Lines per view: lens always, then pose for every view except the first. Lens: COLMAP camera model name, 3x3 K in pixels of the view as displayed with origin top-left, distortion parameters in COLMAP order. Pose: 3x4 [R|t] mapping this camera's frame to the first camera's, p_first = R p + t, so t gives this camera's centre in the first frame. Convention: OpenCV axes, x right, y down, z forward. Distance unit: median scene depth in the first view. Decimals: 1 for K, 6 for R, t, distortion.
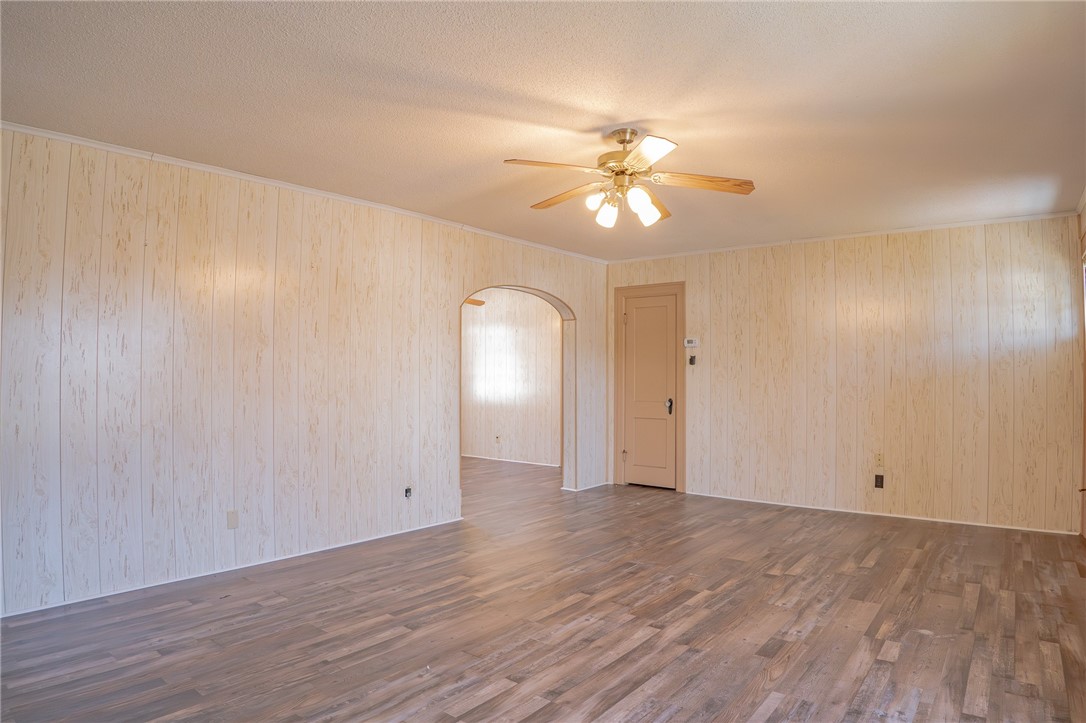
lens RADIAL K [[645.8, 0, 574.7], [0, 645.8, 363.5], [0, 0, 1]] dist [-0.143871, 0.036491]
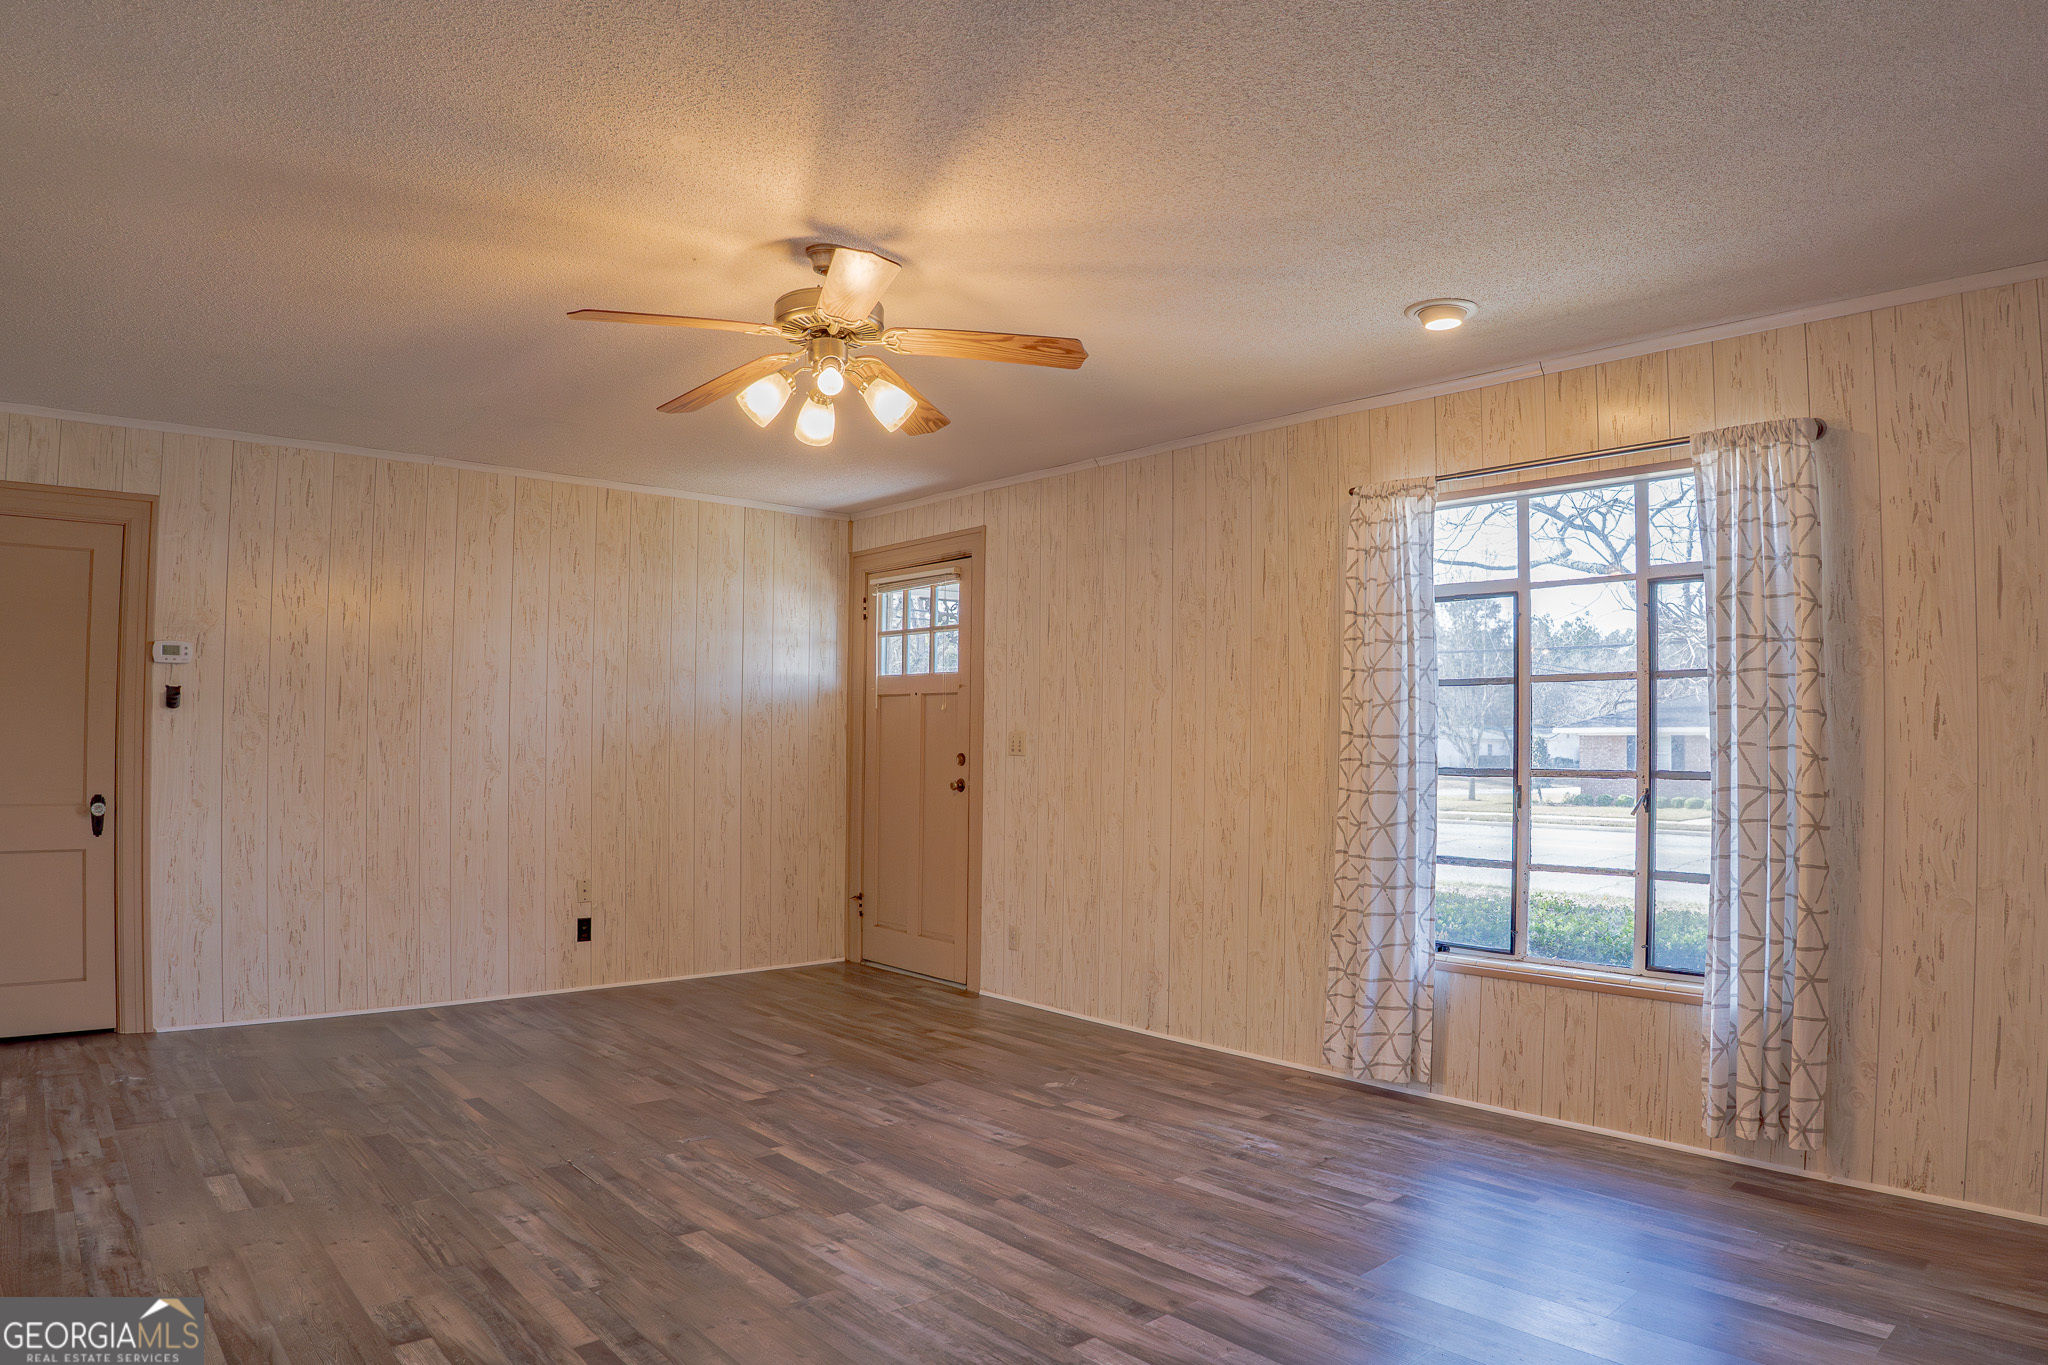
lens RADIAL K [[1217.9, 0, 1083.7], [0, 1217.9, 686.3], [0, 0, 1]] dist [-0.143871, 0.036491]
pose [[0.178527, 0.044414, 0.982932, -0.740828], [-0.019391, 0.998946, -0.041615, 0.012291], [-0.983744, -0.011631, 0.179200, 0.586486]]
